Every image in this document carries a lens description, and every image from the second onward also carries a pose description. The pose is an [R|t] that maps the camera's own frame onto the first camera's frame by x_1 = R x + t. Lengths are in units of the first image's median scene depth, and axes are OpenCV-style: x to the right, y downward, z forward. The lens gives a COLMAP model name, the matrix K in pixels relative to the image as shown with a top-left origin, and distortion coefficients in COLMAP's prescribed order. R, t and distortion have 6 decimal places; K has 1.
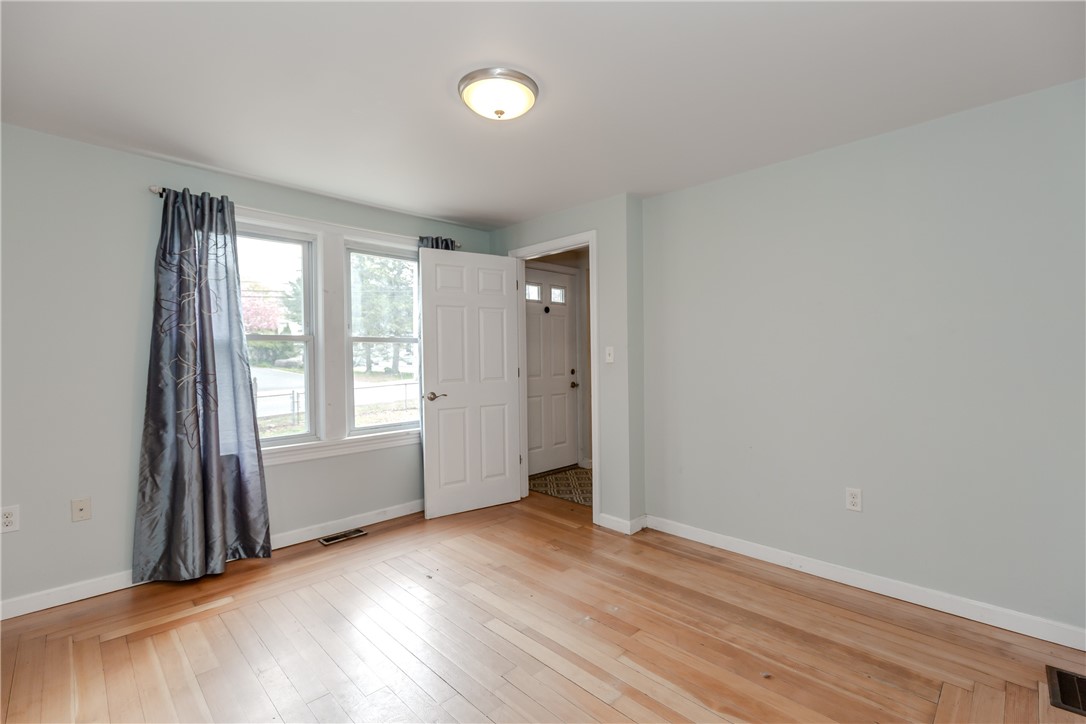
lens RADIAL K [[470.3, 0, 543.0], [0, 470.3, 362.0], [0, 0, 1]] dist [0.001269, 0.000109]
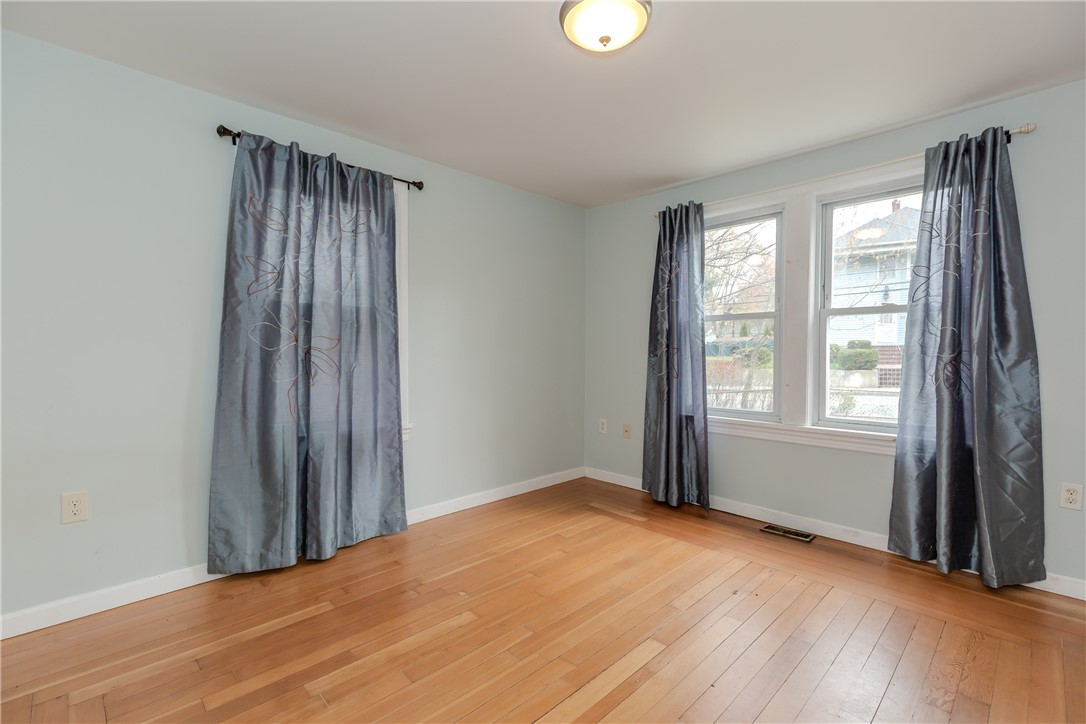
lens RADIAL K [[500.4, 0, 548.0], [0, 500.4, 362.3], [0, 0, 1]] dist [0.001553, 0.000000]
pose [[-0.007241, 0.033083, -0.999426, 0.634018], [-0.010713, 0.999393, 0.033159, 0.022307], [0.999916, 0.010947, -0.006882, 0.658422]]
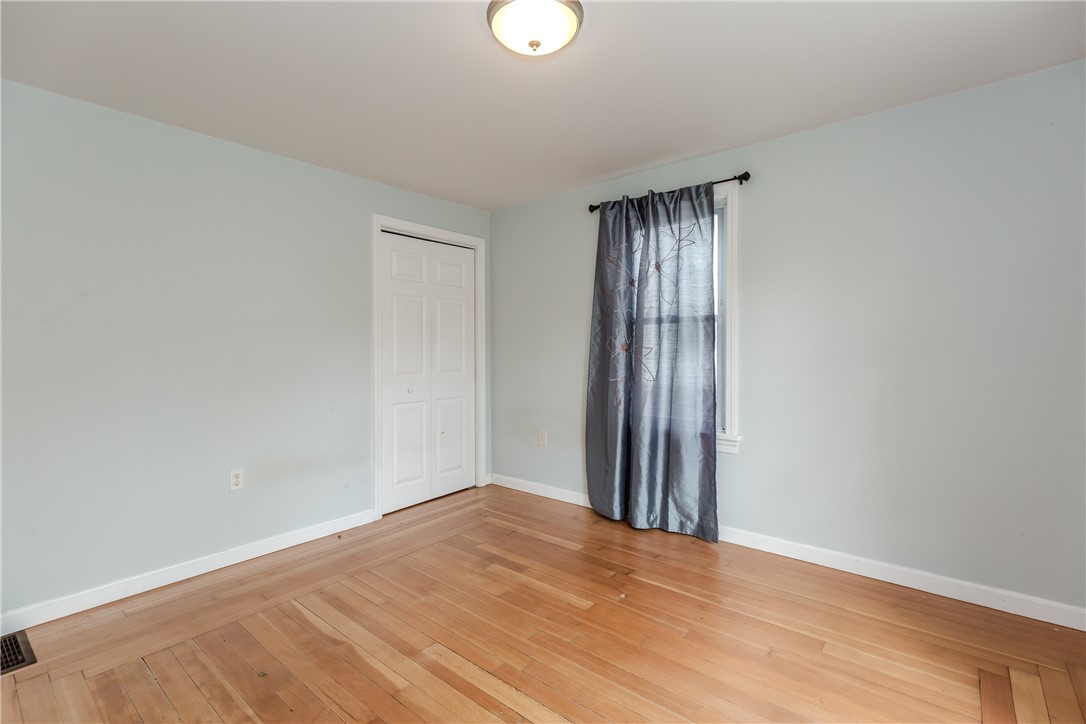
lens RADIAL K [[500.8, 0, 522.0], [0, 500.8, 357.5], [0, 0, 1]] dist [0.000533, -0.000149]
pose [[-0.998491, 0.015222, -0.052755, -0.008914], [0.013125, 0.999119, 0.039870, -0.014036], [0.053315, 0.039118, -0.997811, 1.393366]]
